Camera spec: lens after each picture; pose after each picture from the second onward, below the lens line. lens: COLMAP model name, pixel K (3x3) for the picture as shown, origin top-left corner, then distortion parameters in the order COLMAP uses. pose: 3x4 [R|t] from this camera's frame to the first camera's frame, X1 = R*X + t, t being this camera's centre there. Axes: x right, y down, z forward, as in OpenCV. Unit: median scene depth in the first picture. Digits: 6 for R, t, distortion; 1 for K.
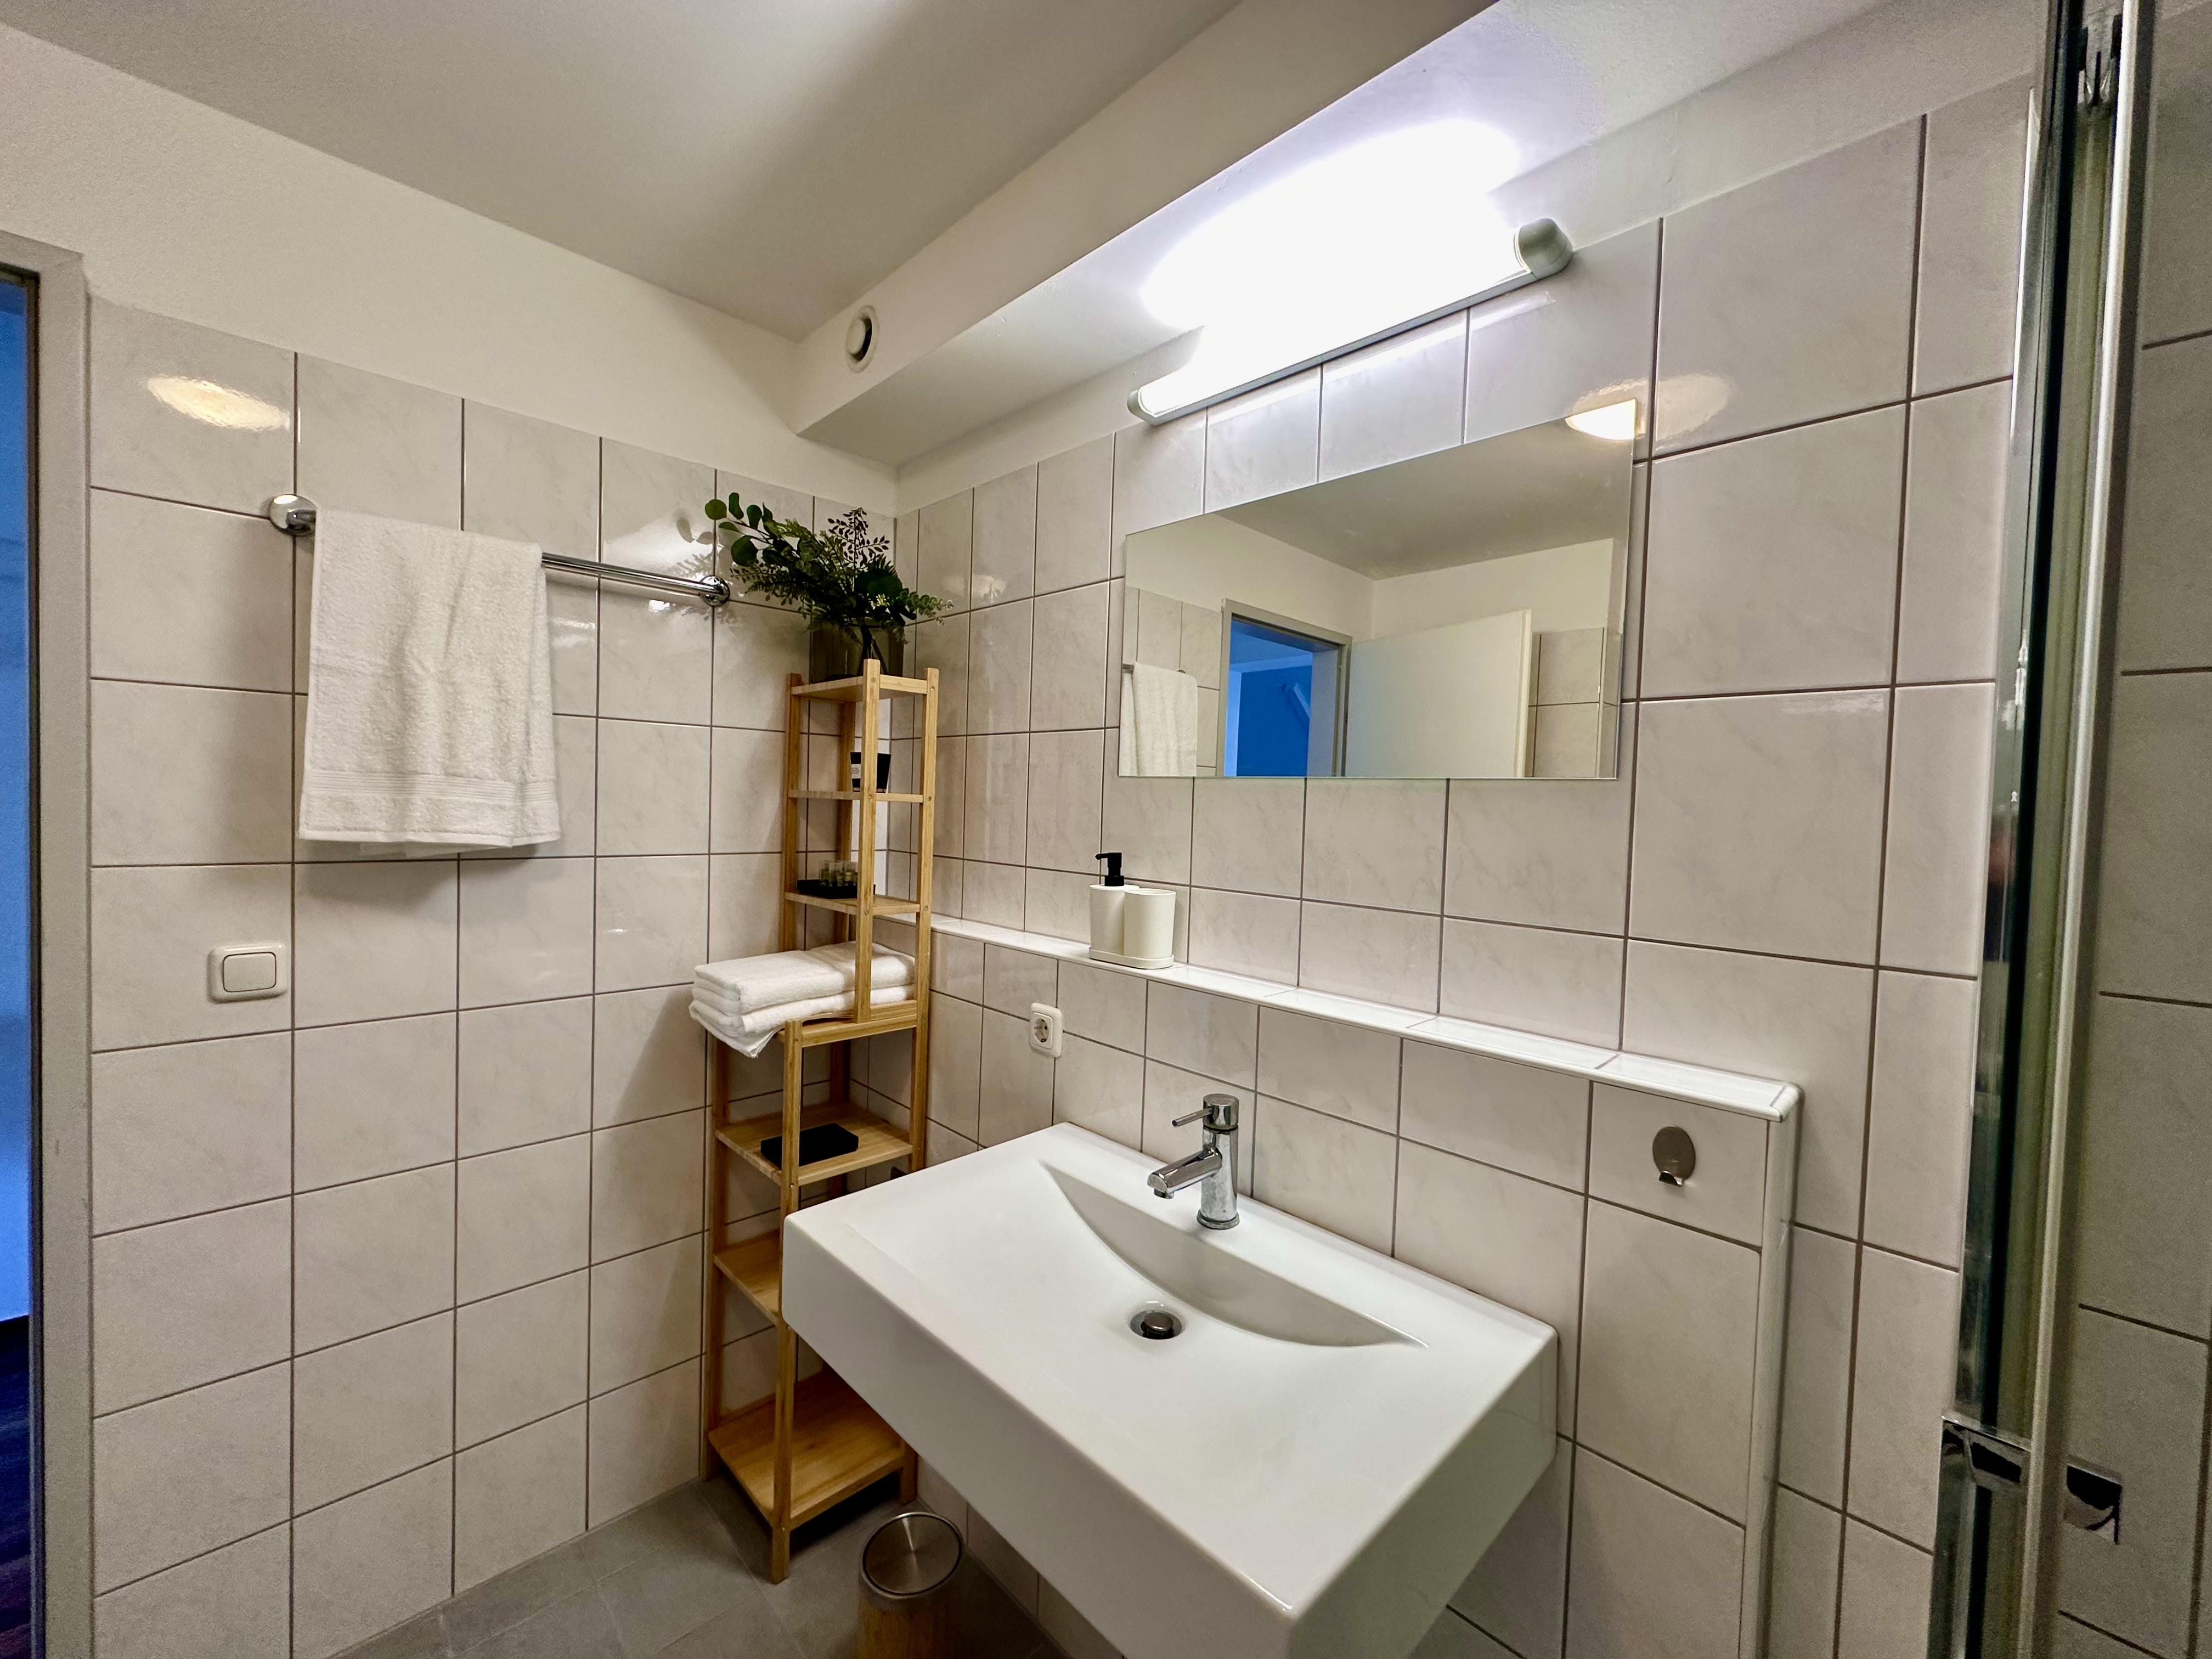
lens RADIAL K [[881.4, 0, 1108.5], [0, 881.4, 828.8], [0, 0, 1]] dist [-0.000624, 0.000583]
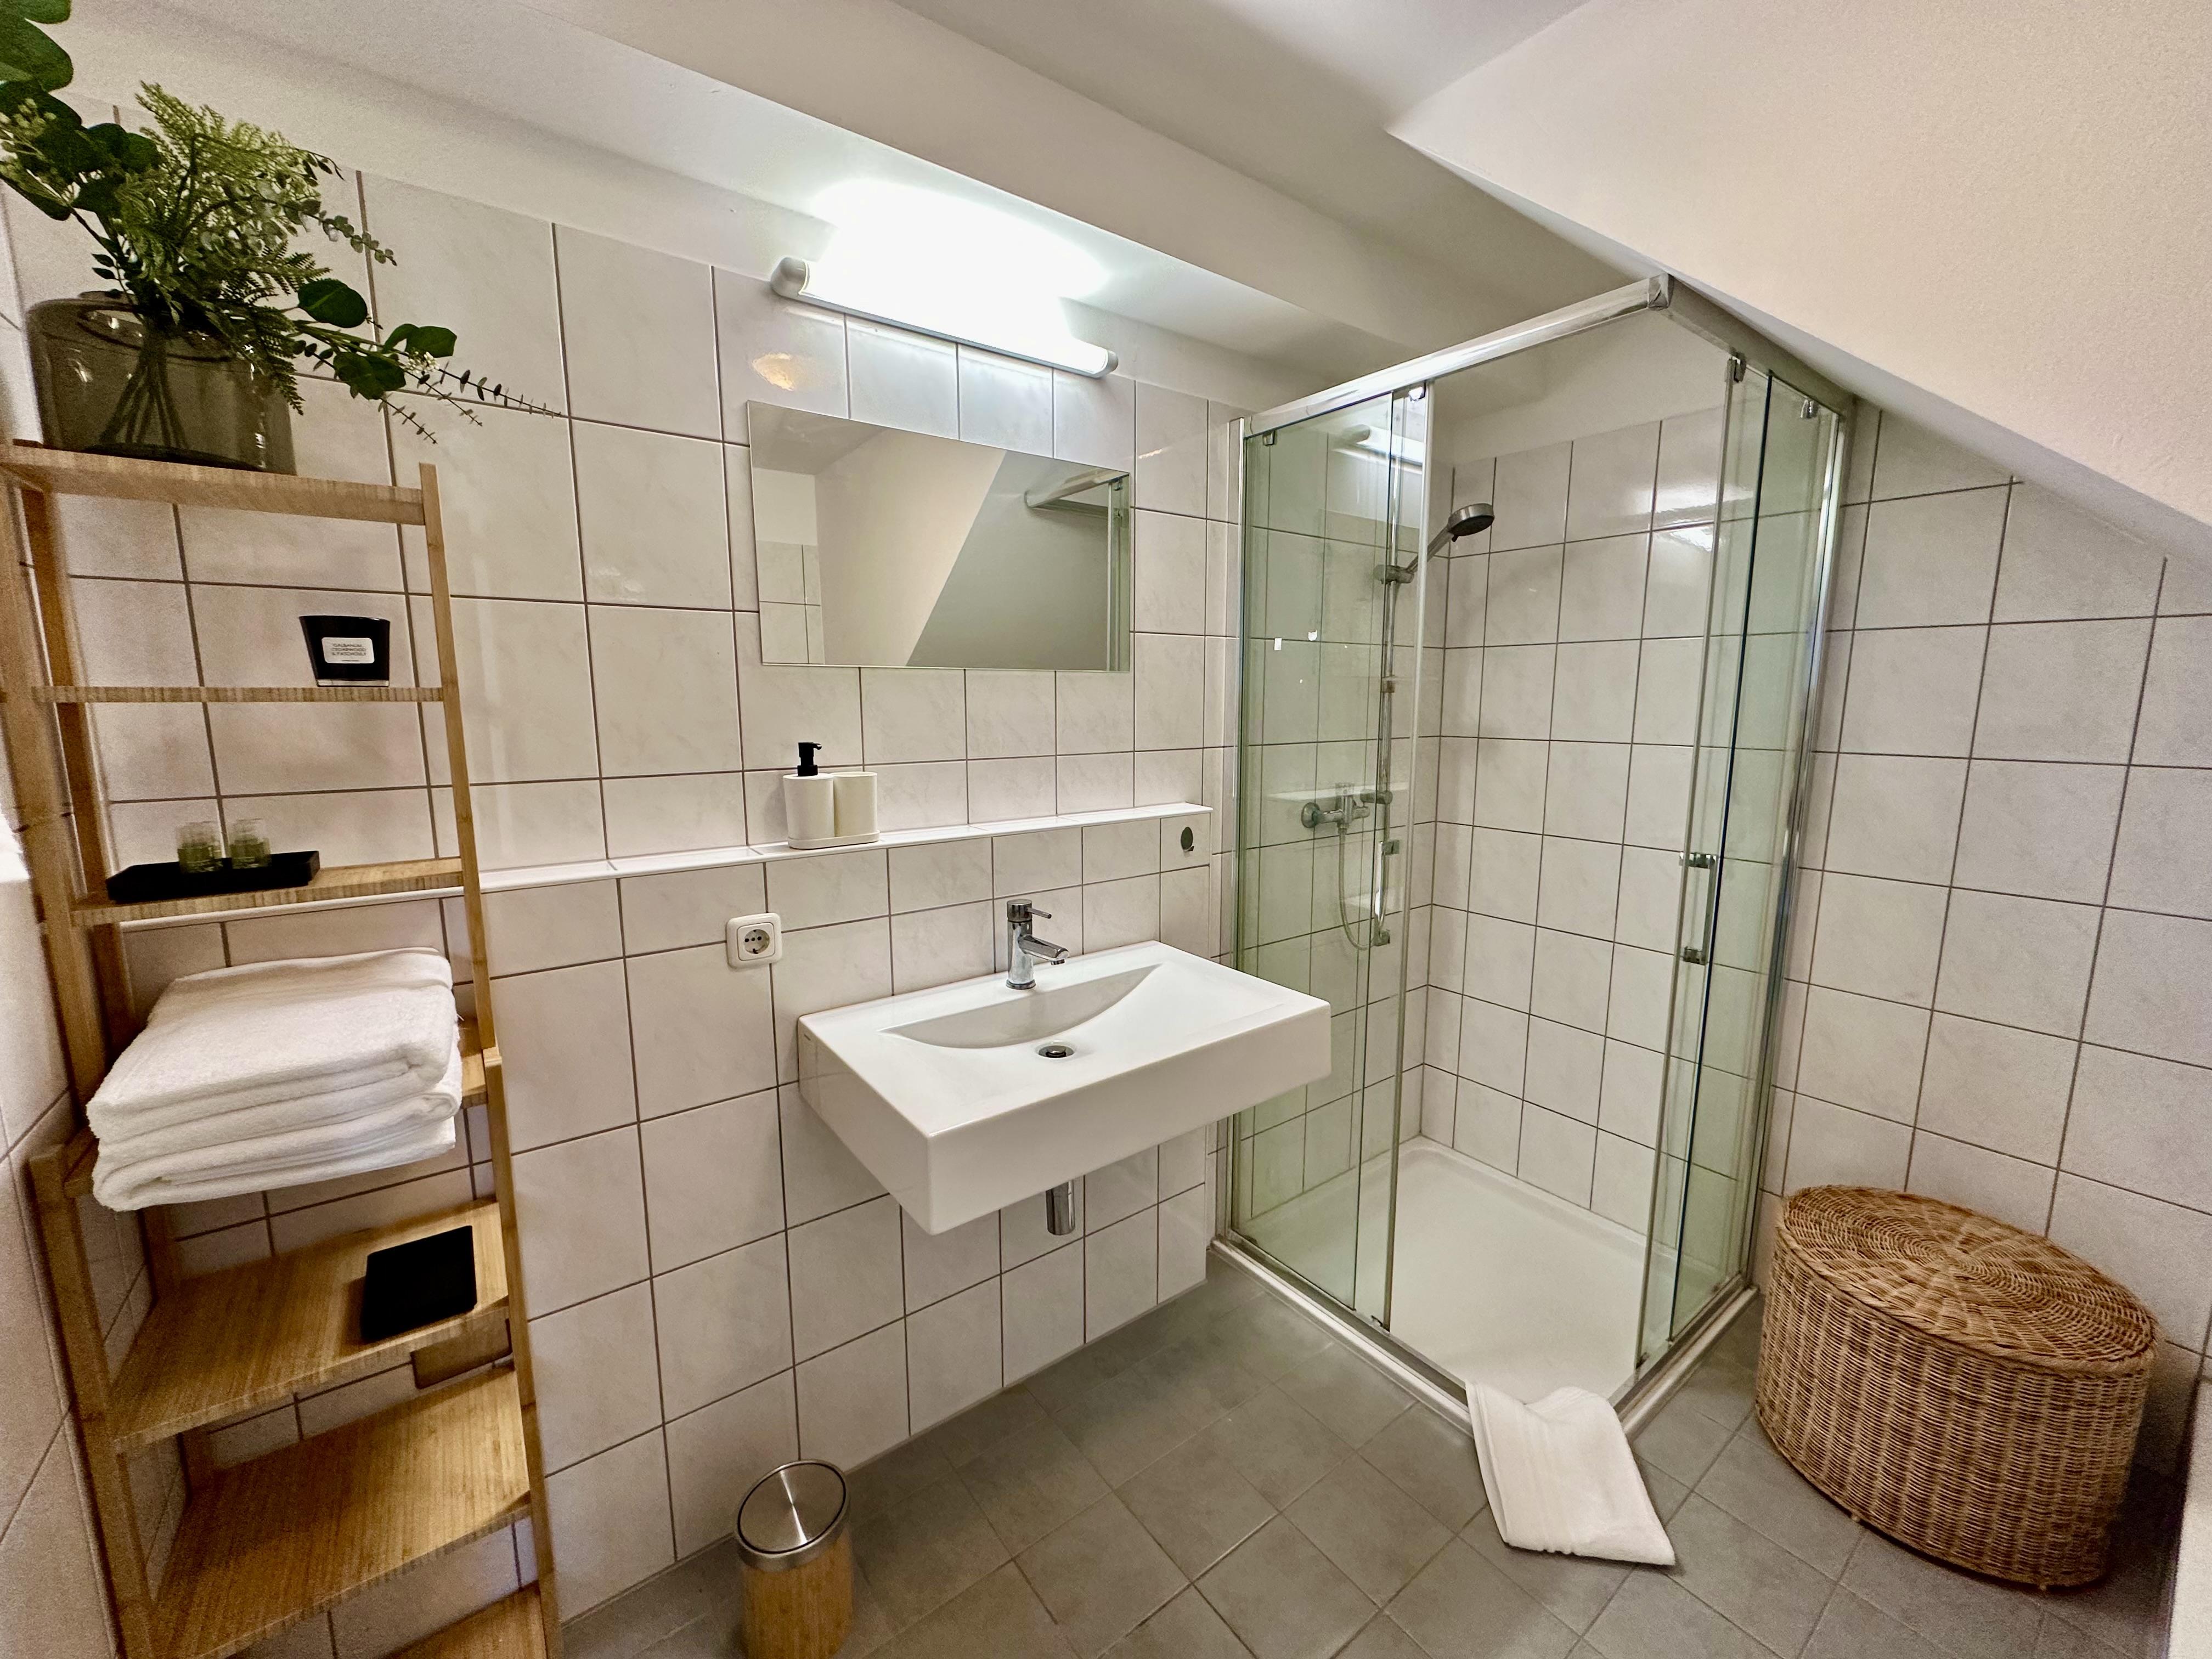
lens RADIAL K [[881.4, 0, 1108.7], [0, 881.4, 827.2], [0, 0, 1]] dist [-0.000624, 0.000583]
pose [[0.132406, -0.182479, 0.974254, -1.019407], [0.033400, 0.983171, 0.179610, -0.050757], [-0.990633, 0.008759, 0.136272, 0.560559]]
